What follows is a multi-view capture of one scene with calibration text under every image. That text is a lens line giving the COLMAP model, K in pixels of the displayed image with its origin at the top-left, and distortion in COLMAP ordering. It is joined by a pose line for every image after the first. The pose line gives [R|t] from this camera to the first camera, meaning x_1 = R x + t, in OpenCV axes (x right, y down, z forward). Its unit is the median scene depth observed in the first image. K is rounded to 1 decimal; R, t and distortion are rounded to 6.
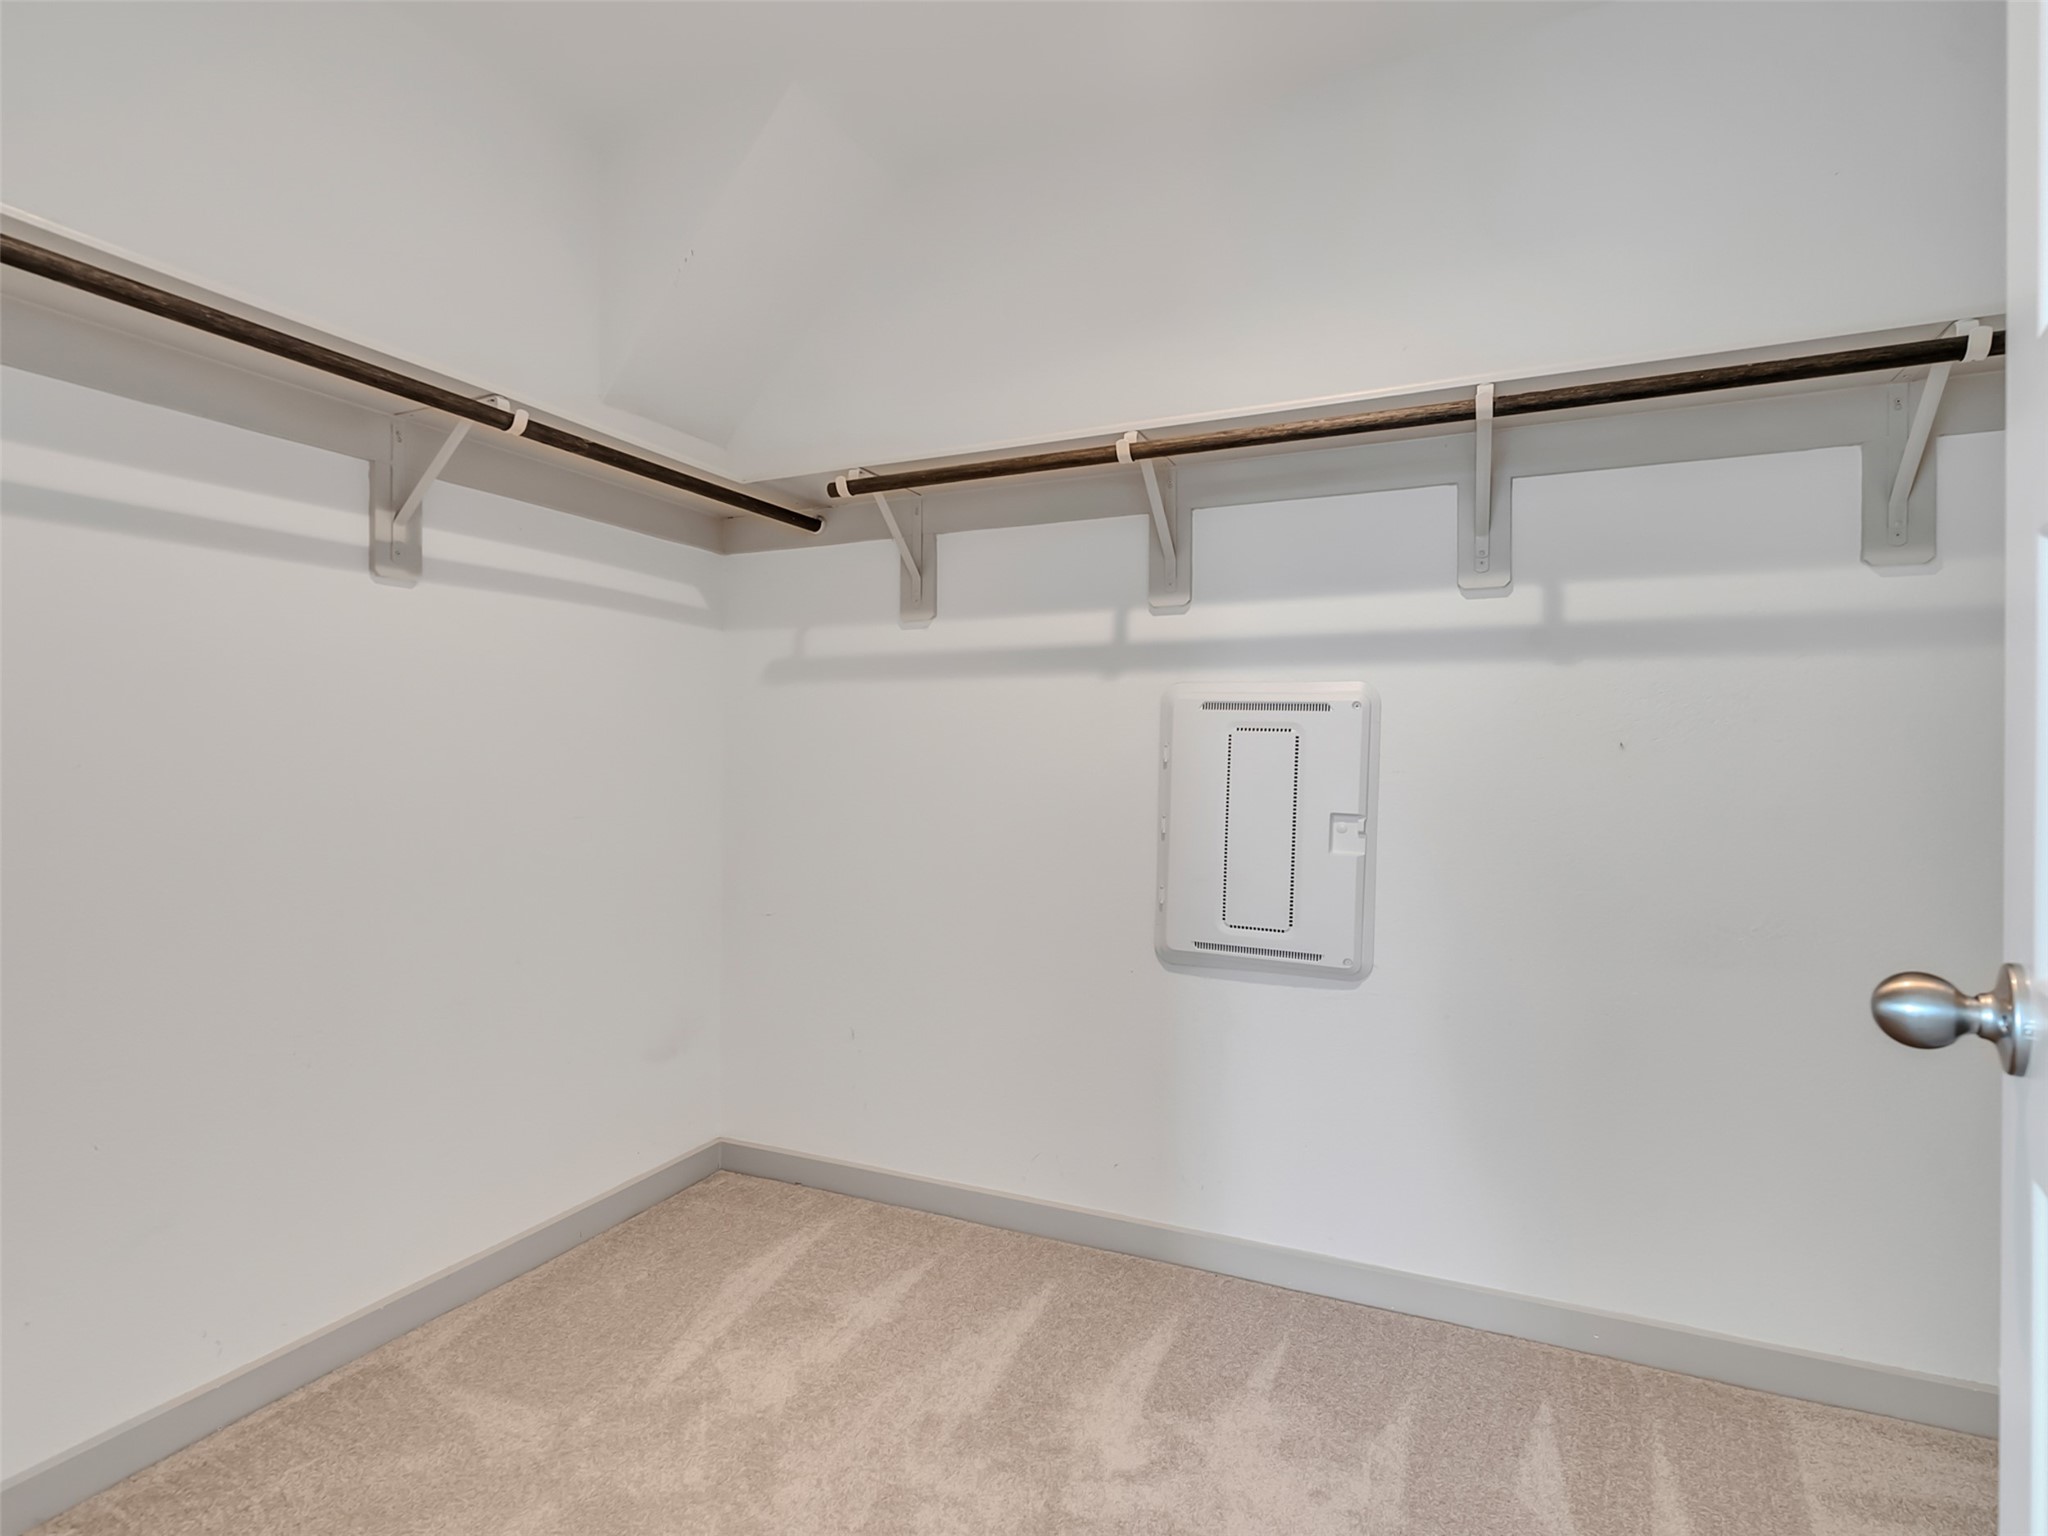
lens RADIAL K [[1044.4, 0, 1012.0], [0, 1044.4, 763.4], [0, 0, 1]] dist [-0.005656, 0.002186]
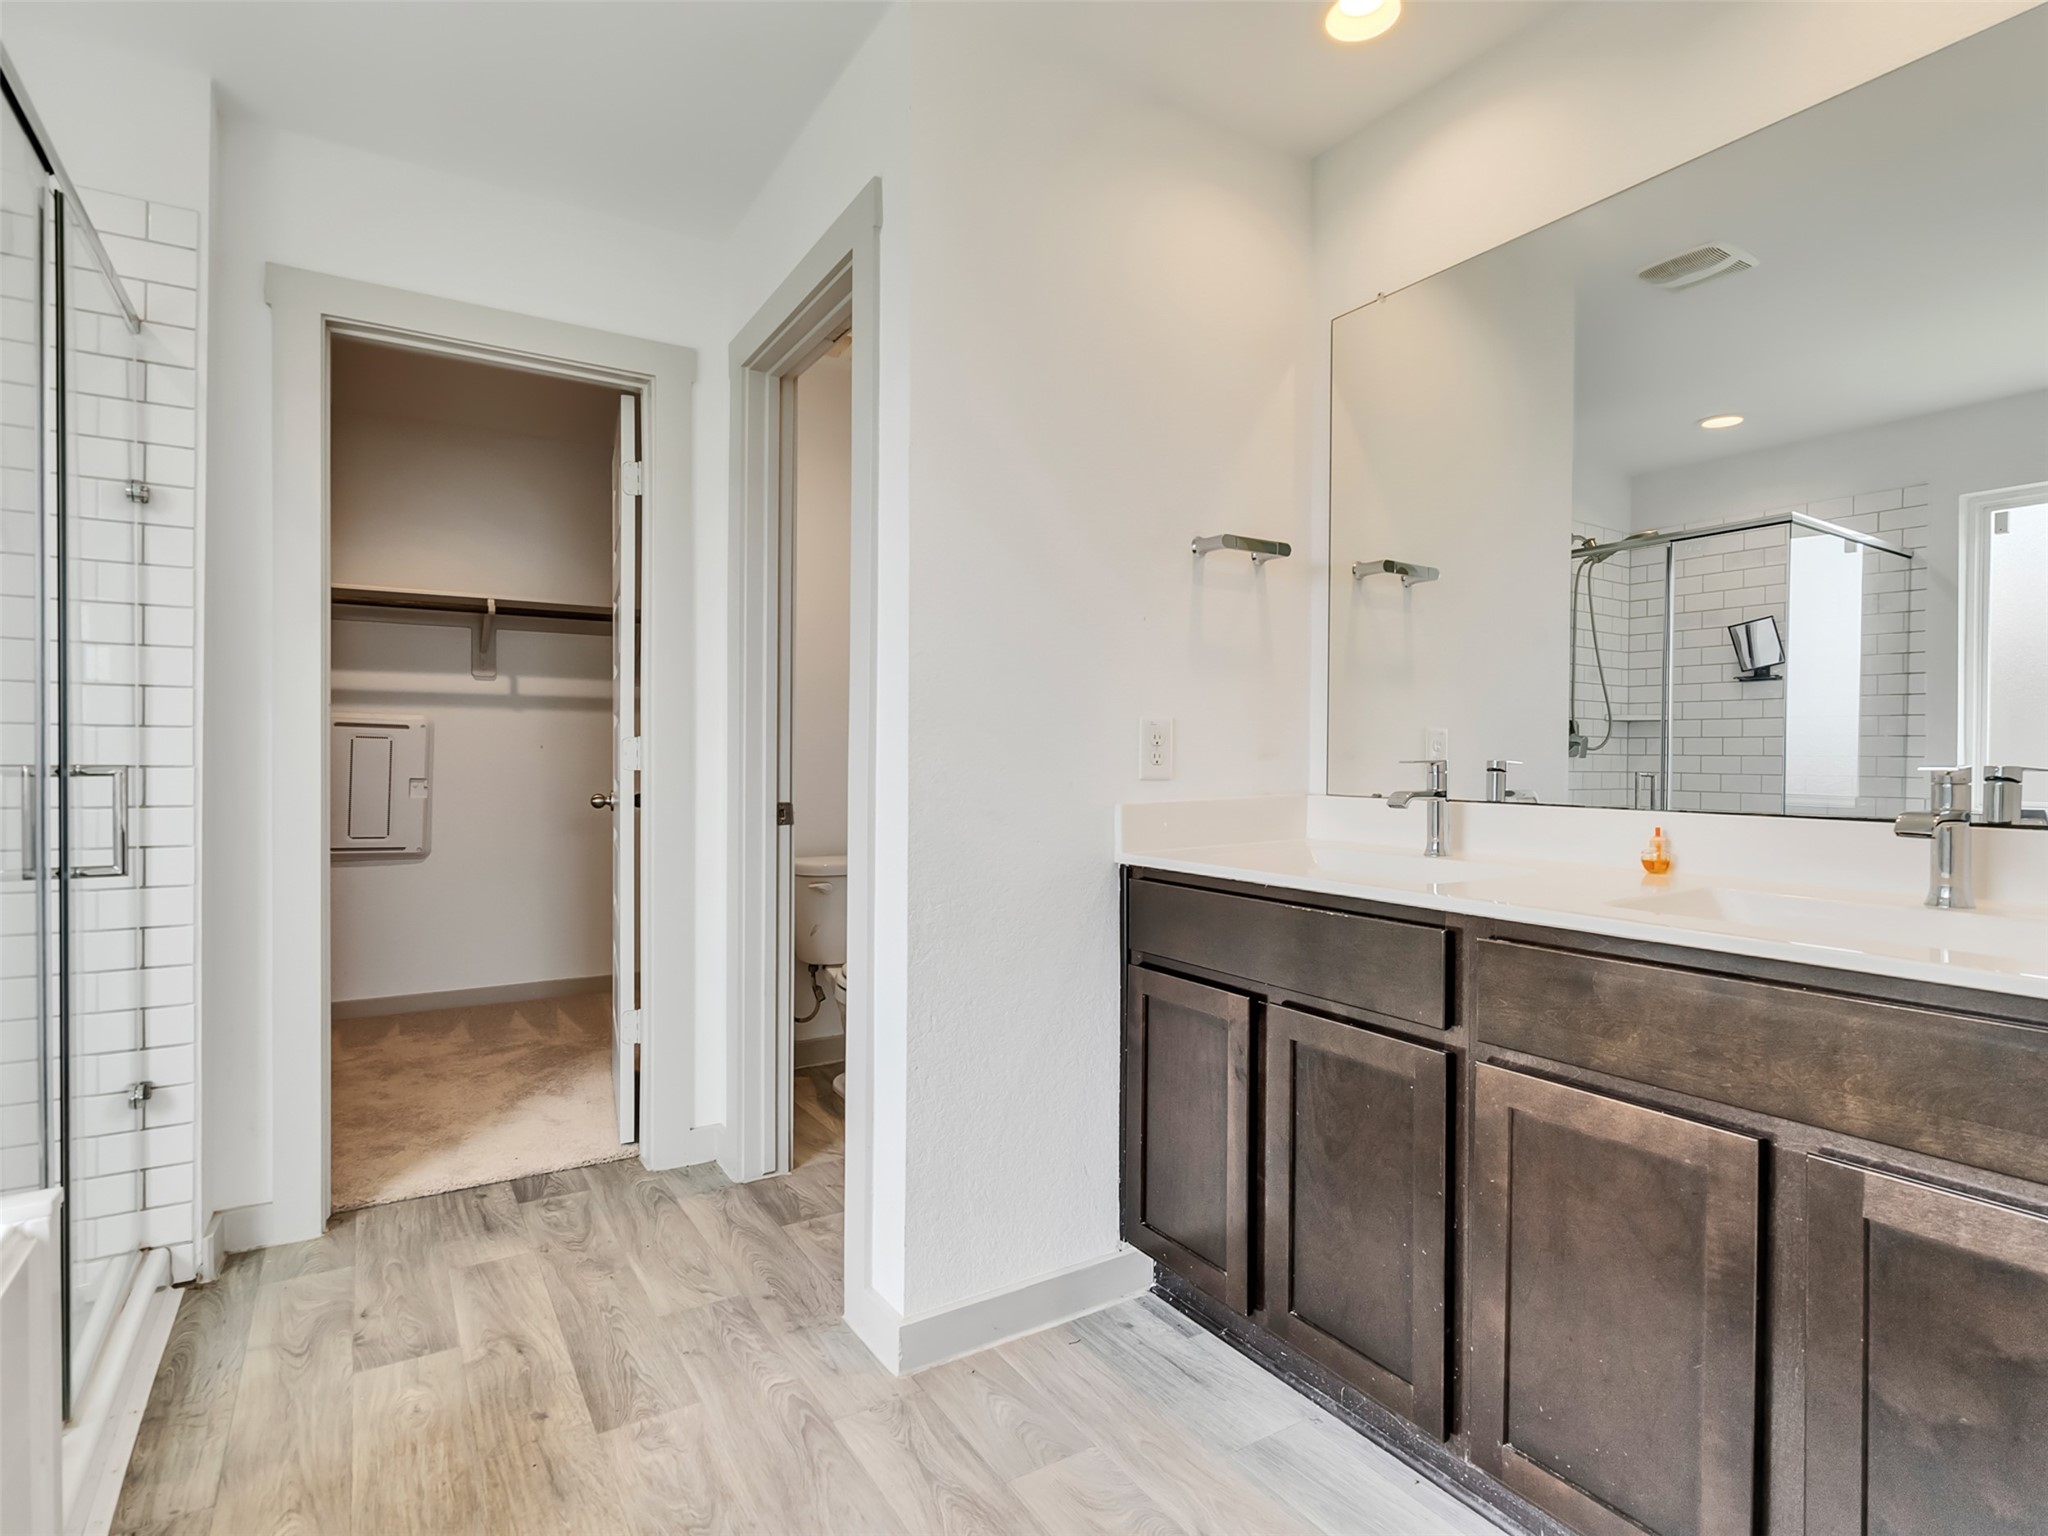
lens RADIAL K [[1044.4, 0, 1006.2], [0, 1044.4, 757.7], [0, 0, 1]] dist [-0.005656, 0.002186]
pose [[0.569946, 0.000305, 0.821682, -0.731988], [-0.008820, 0.999945, 0.005747, -0.016070], [-0.821635, -0.010522, 0.569917, -1.171711]]
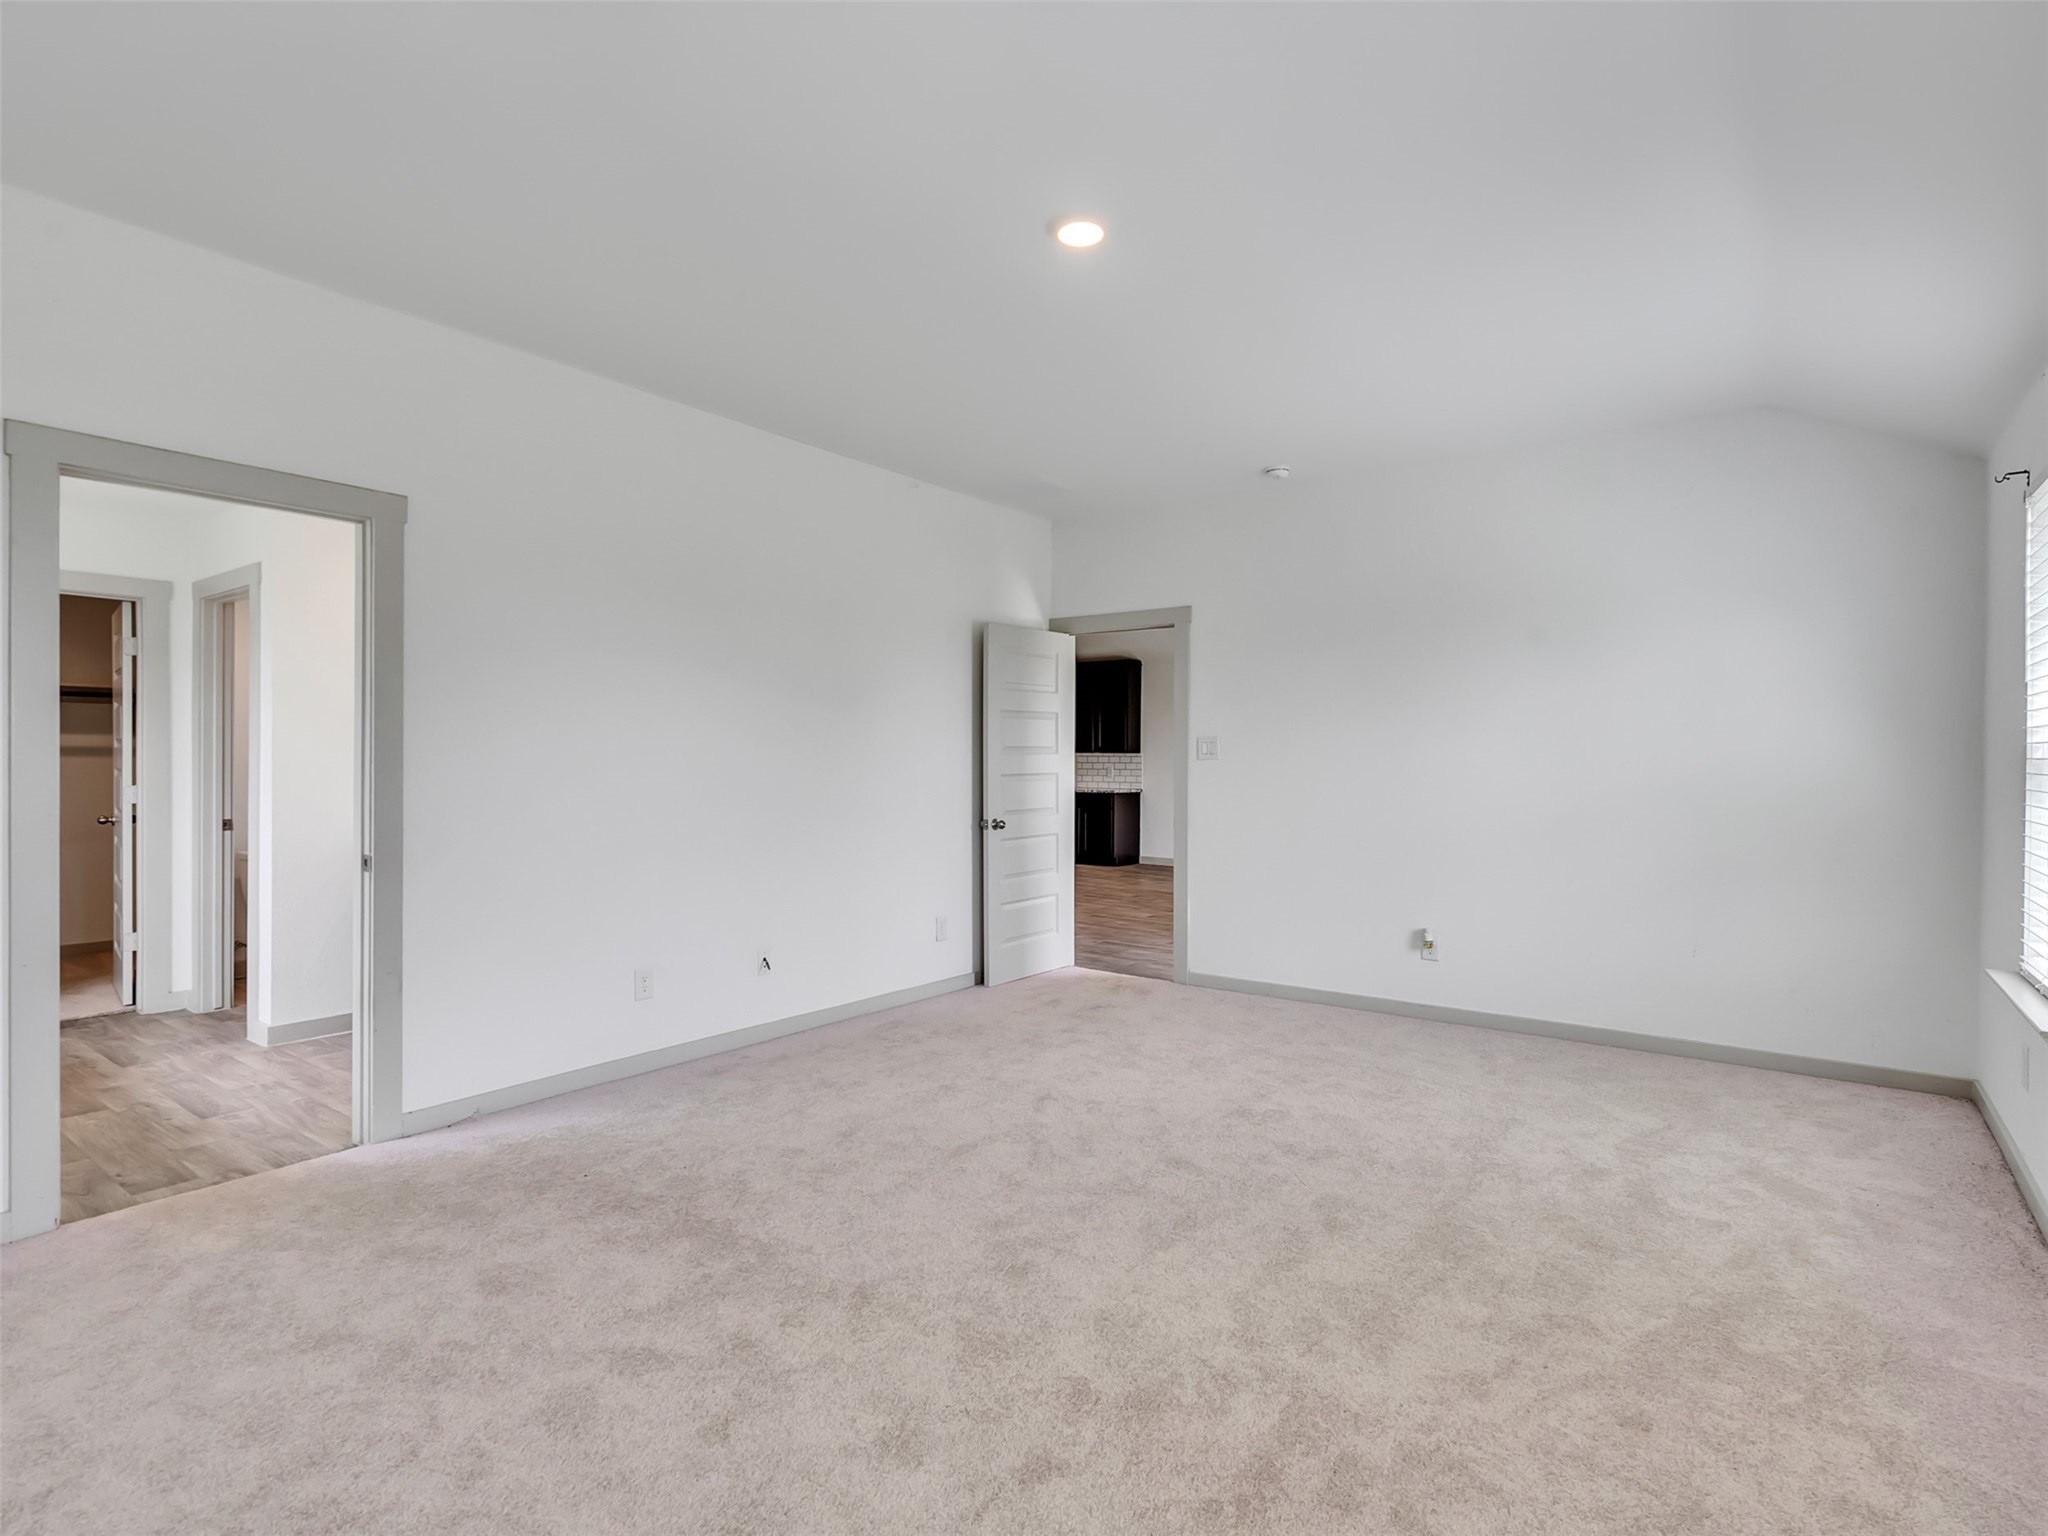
lens RADIAL K [[1044.4, 0, 1040.8], [0, 1044.4, 769.6], [0, 0, 1]] dist [-0.005656, 0.002186]
pose [[0.227632, -0.003221, 0.973742, -1.774315], [-0.009811, 0.999936, 0.005601, -0.098917], [-0.973698, -0.010828, 0.227586, -2.616838]]
